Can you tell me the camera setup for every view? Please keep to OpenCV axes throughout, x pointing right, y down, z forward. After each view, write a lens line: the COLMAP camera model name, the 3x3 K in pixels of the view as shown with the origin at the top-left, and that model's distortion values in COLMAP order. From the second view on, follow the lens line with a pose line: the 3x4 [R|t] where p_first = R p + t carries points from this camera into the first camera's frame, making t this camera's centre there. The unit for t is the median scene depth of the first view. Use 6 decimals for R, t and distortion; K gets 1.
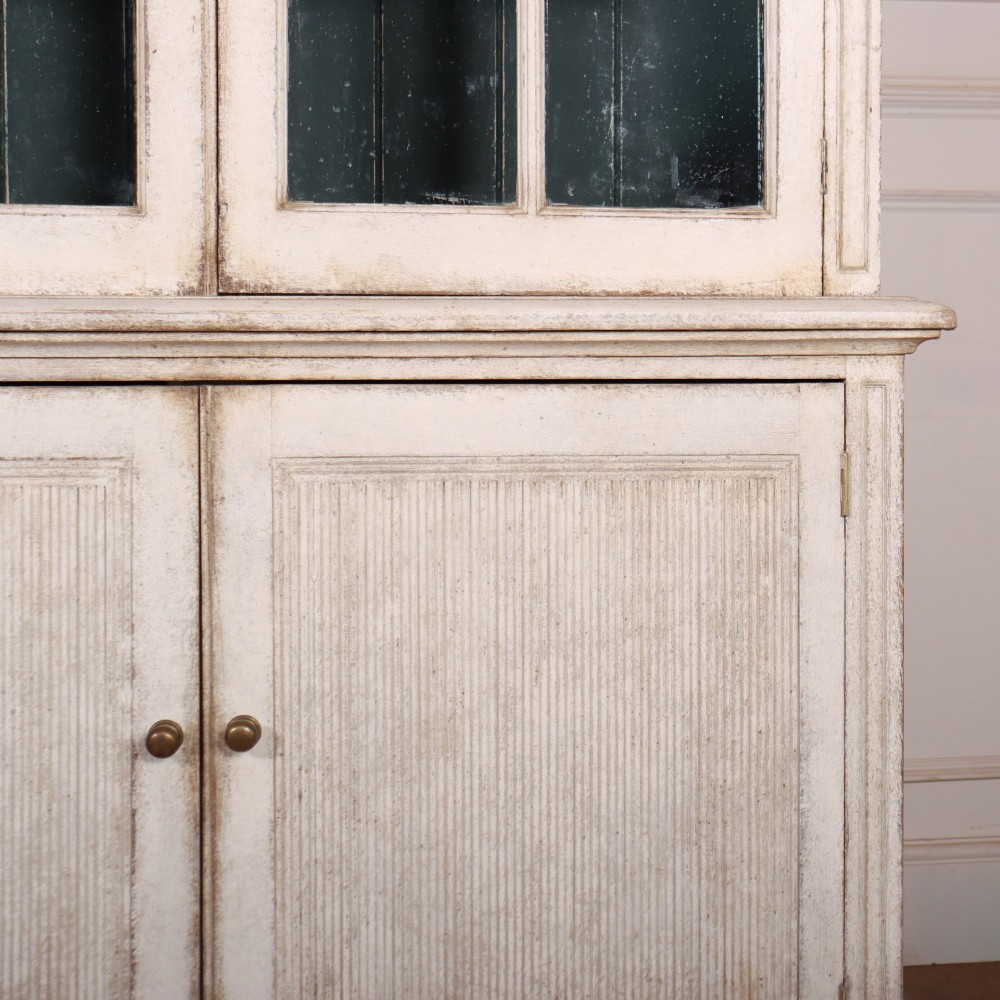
lens RADIAL K [[2097.3, 0, 732.1], [0, 2097.3, 427.7], [0, 0, 1]] dist [-0.022570, 0.260444]
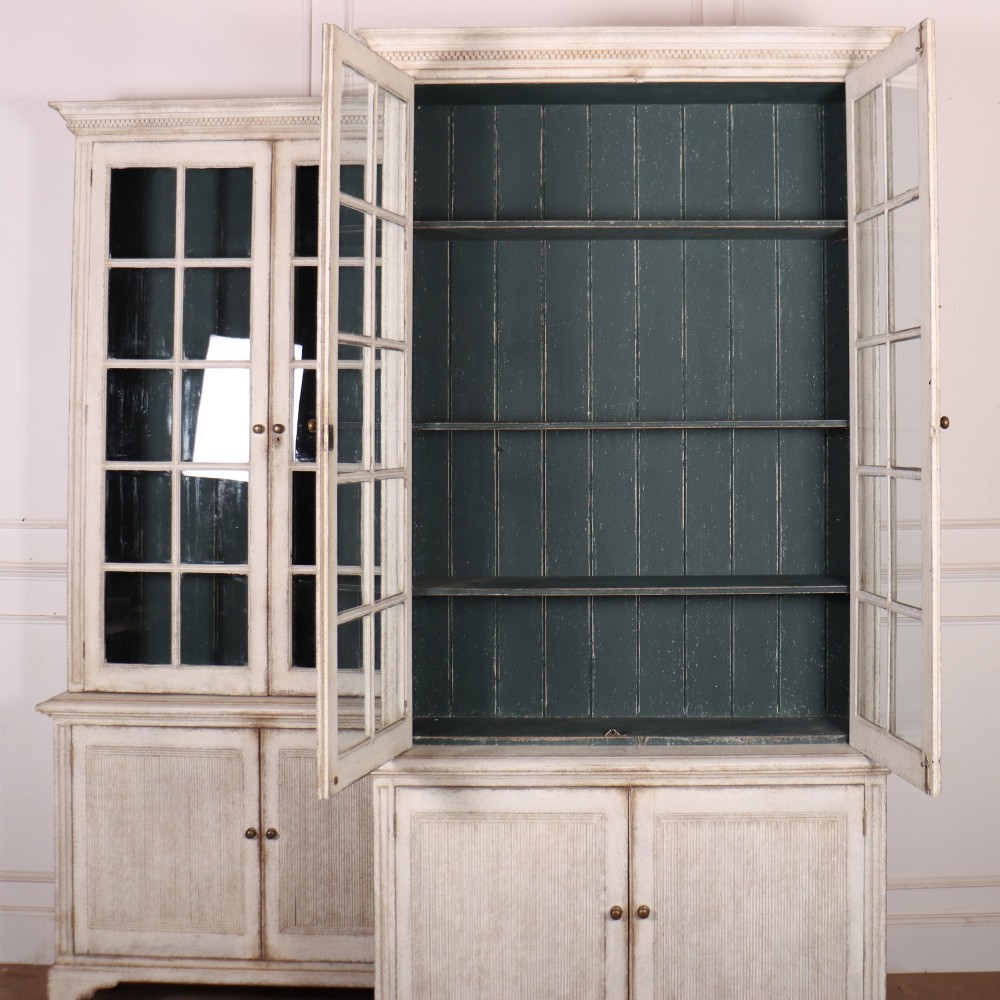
lens RADIAL K [[1626.6, 0, 579.1], [0, 1626.6, 309.2], [0, 0, 1]] dist [-0.189665, 0.178008]
pose [[0.983237, -0.015236, -0.181695, 0.076341], [-0.001231, 0.995925, -0.090174, -0.450292], [0.182328, 0.088886, 0.979212, -1.126052]]
